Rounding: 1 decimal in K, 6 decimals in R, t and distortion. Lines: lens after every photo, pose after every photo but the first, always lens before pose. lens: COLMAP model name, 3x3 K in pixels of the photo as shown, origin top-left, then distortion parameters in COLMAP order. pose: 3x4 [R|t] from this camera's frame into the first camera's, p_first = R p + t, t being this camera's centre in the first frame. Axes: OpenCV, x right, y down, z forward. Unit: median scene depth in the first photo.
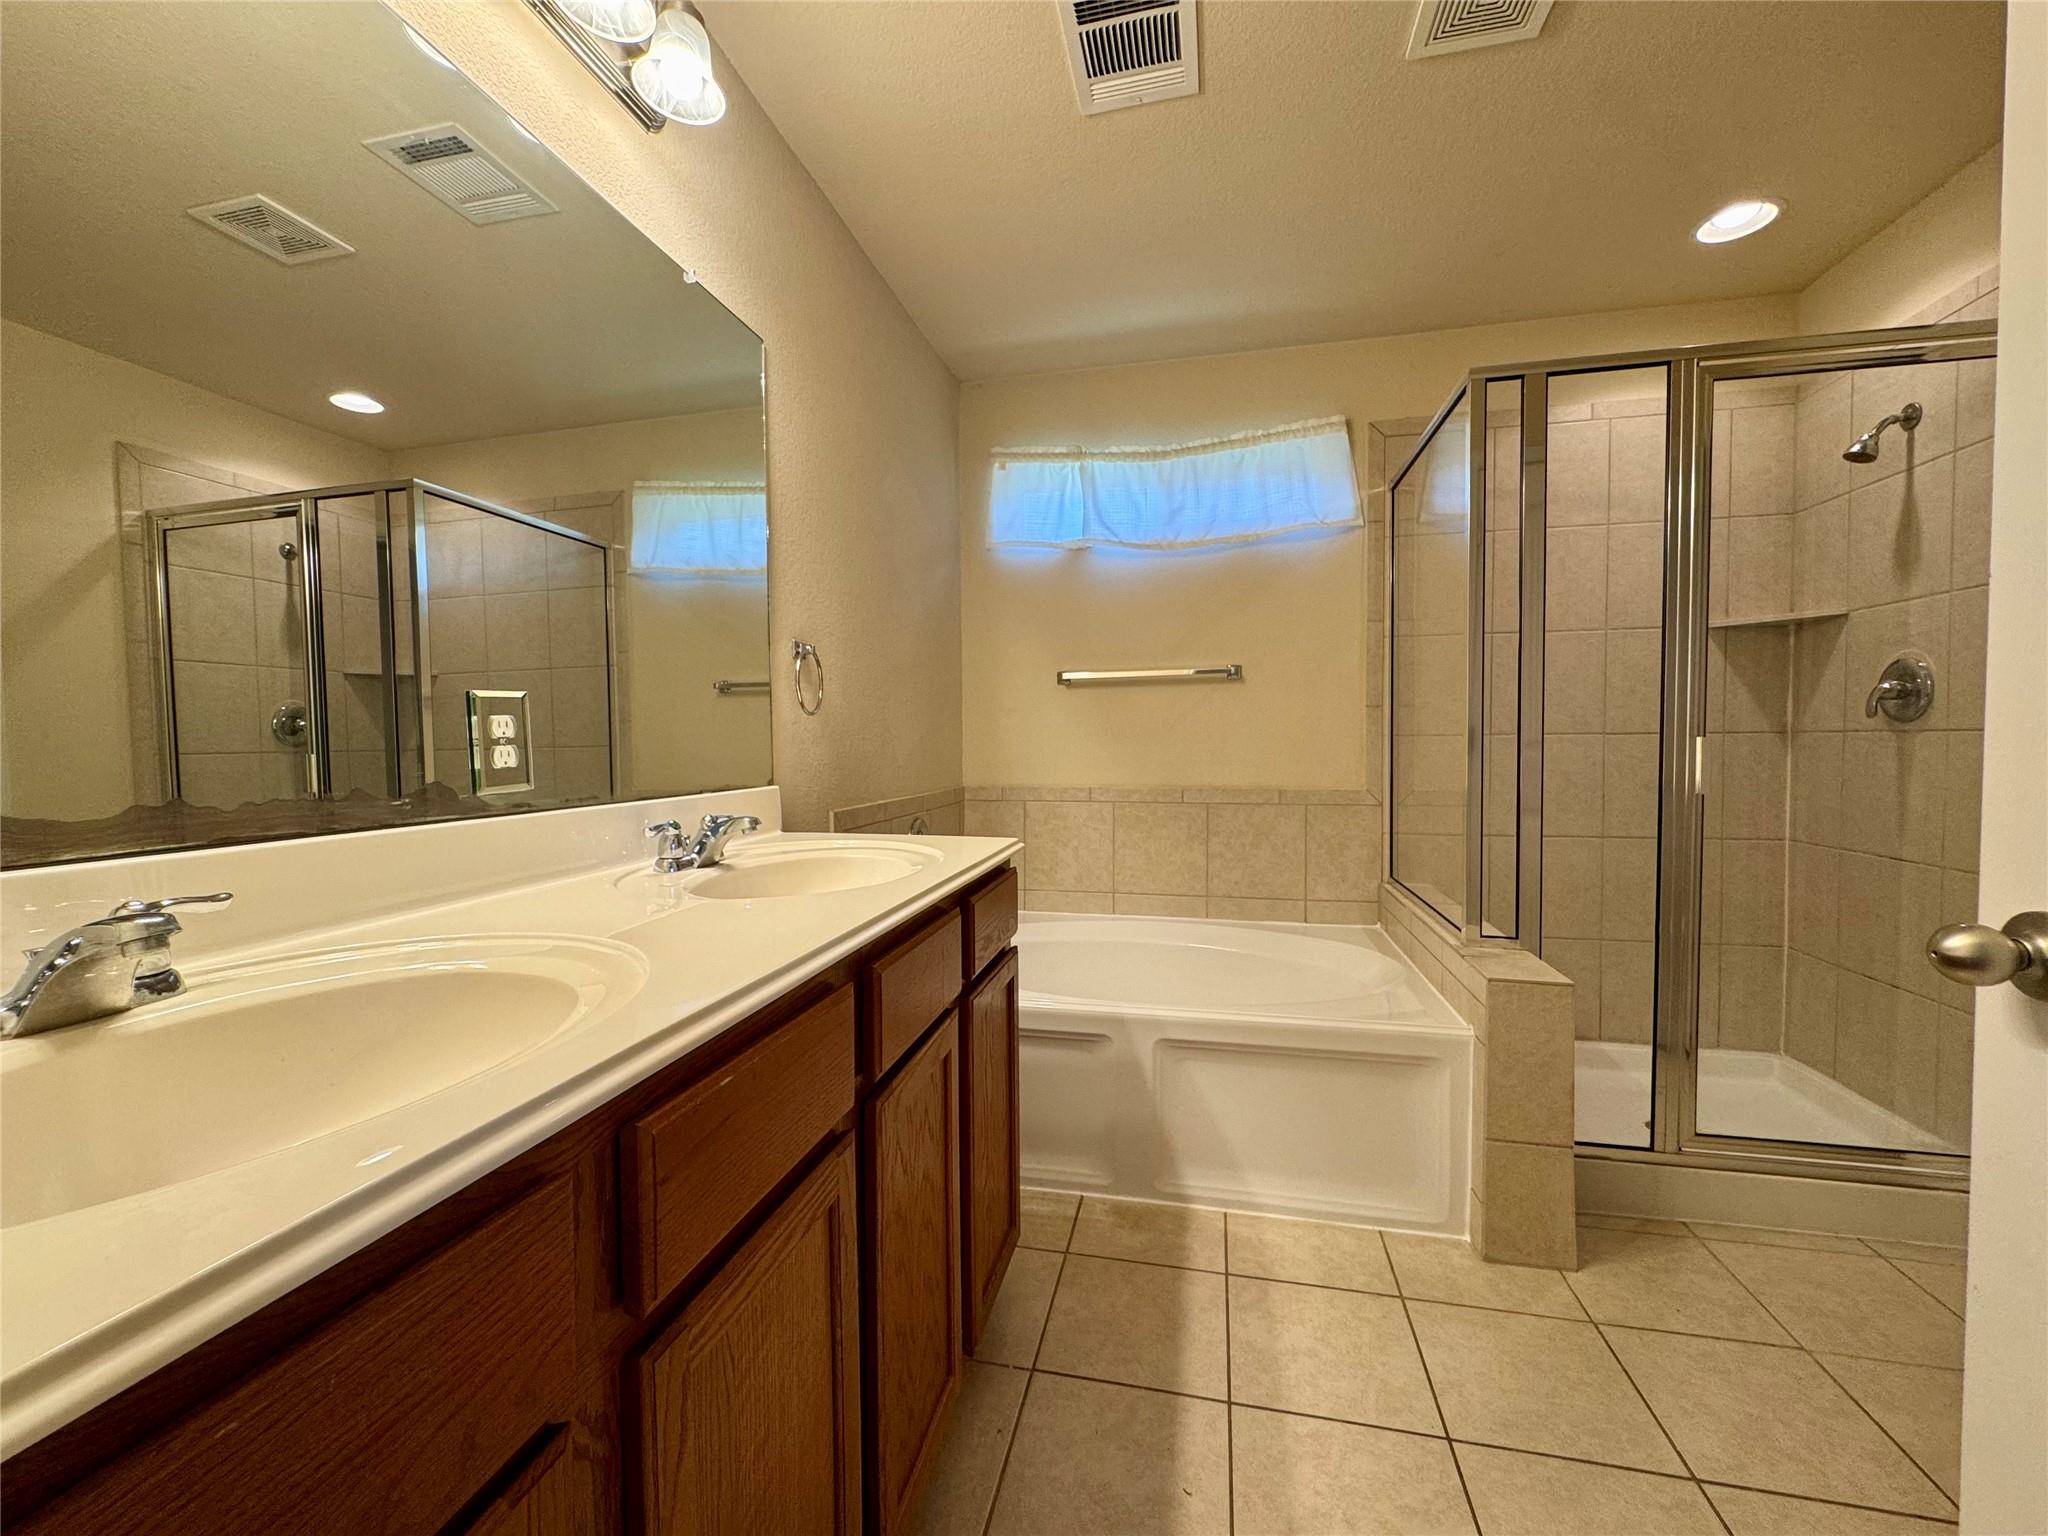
lens RADIAL K [[817.9, 0, 1028.3], [0, 817.9, 770.8], [0, 0, 1]] dist [0.001065, 0.000115]
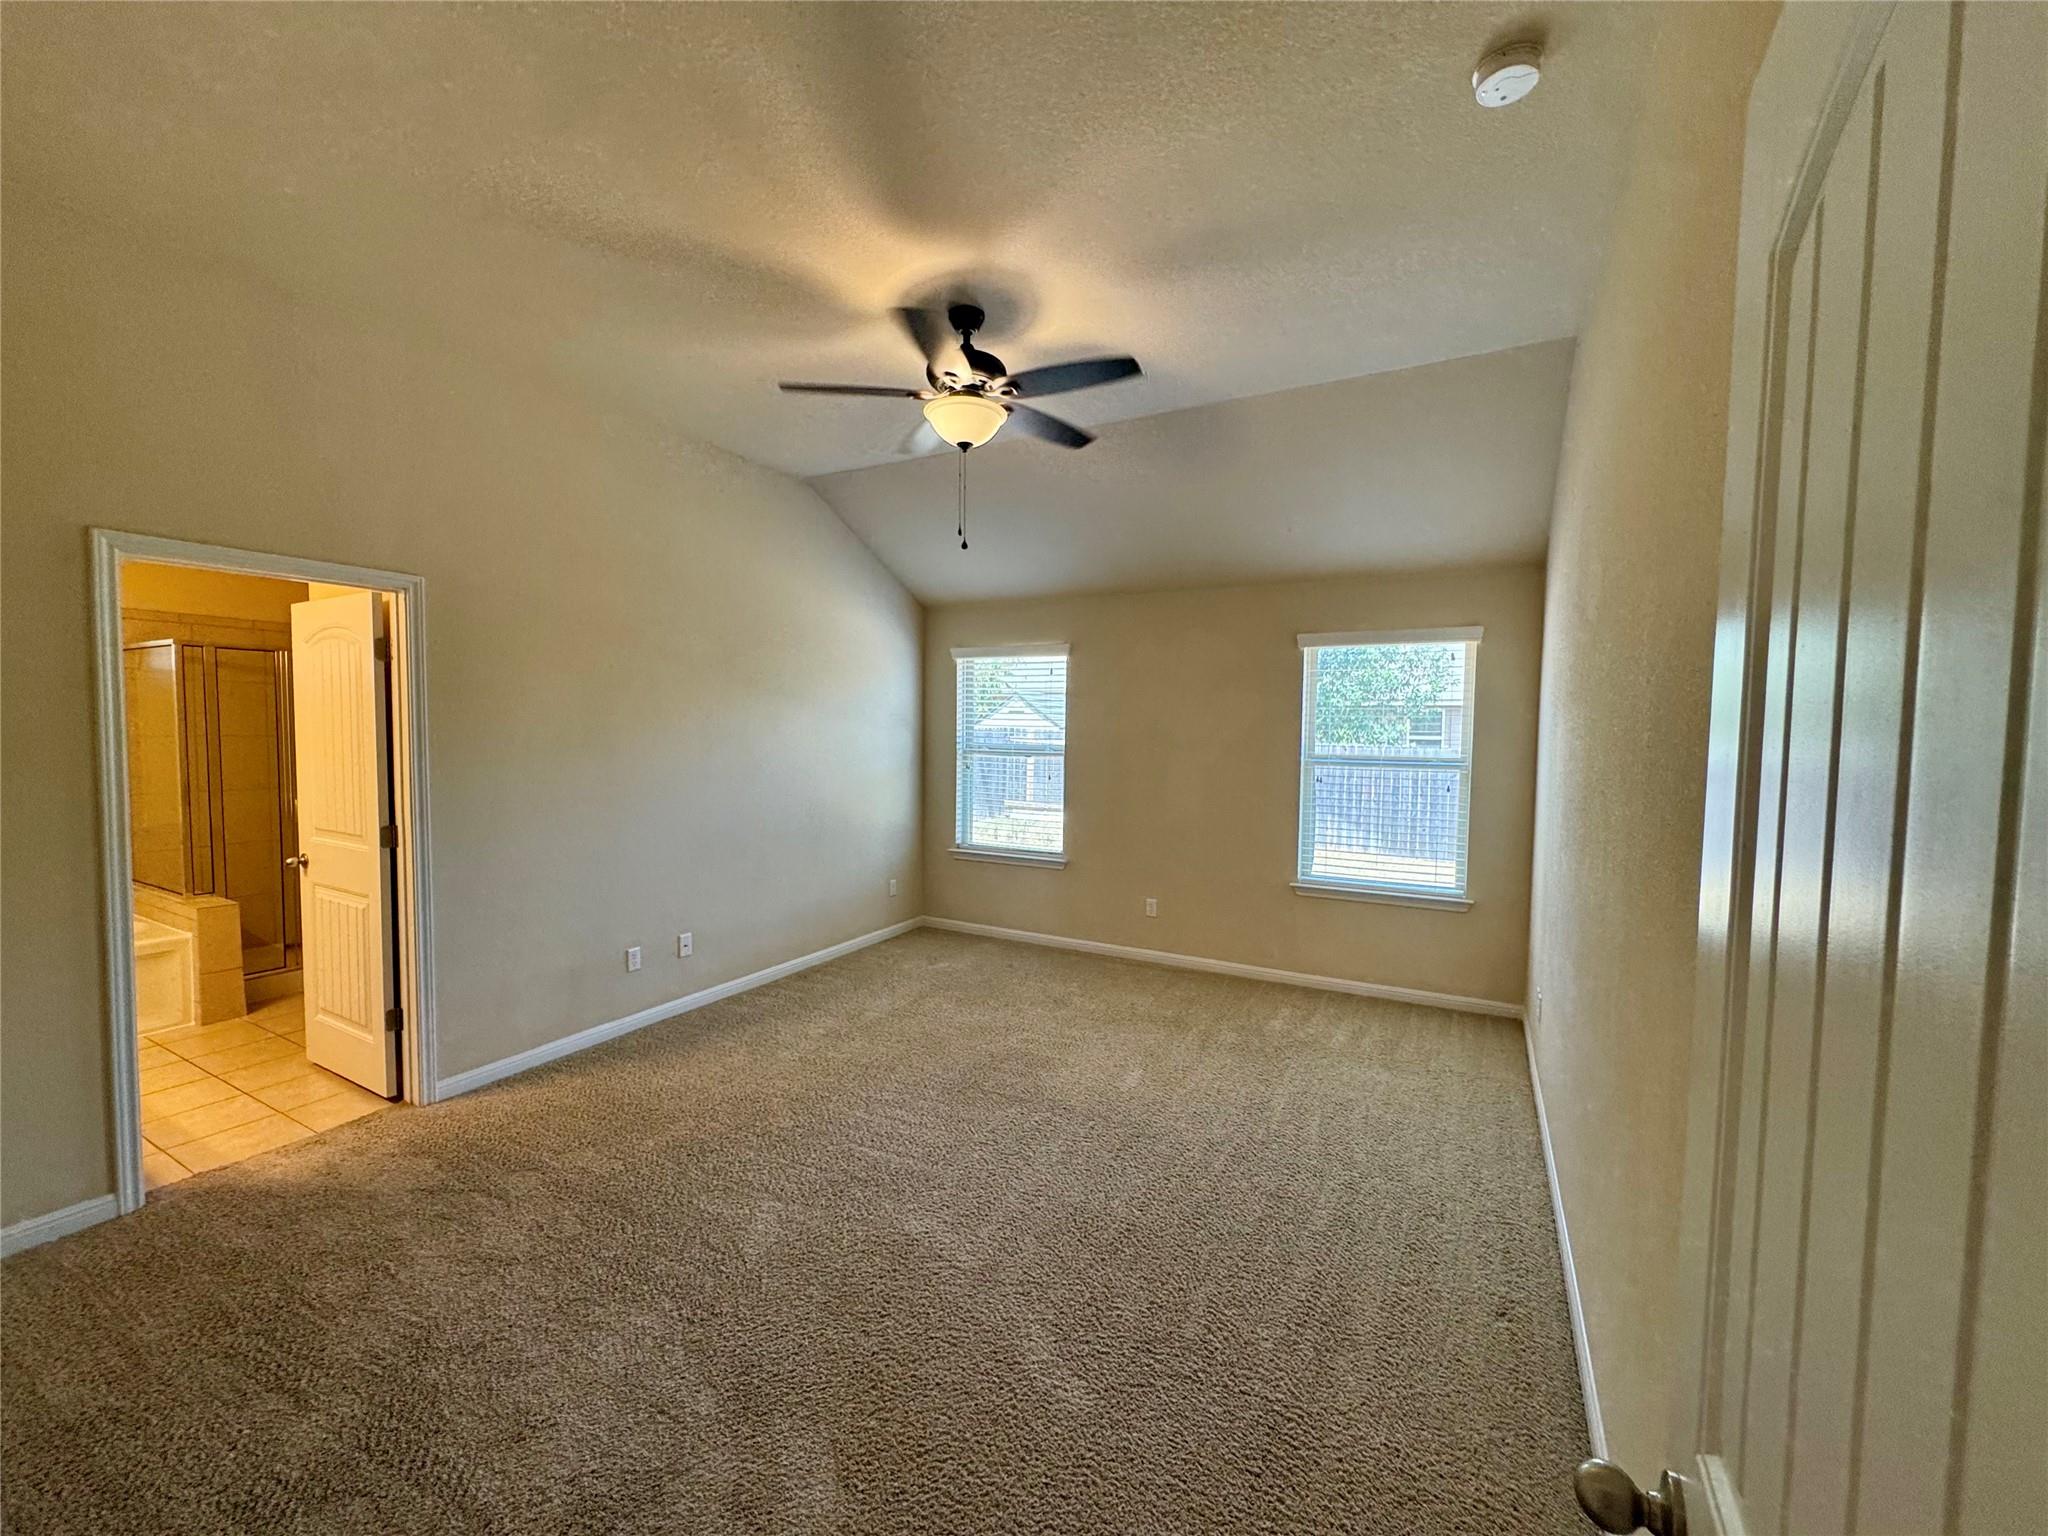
lens RADIAL K [[817.9, 0, 1028.3], [0, 817.9, 770.8], [0, 0, 1]] dist [0.001065, 0.000115]
pose [[0.270666, -0.040092, 0.961838, -1.095054], [0.020593, 0.999145, 0.035852, -0.198947], [-0.962453, 0.010103, 0.271260, -2.040396]]
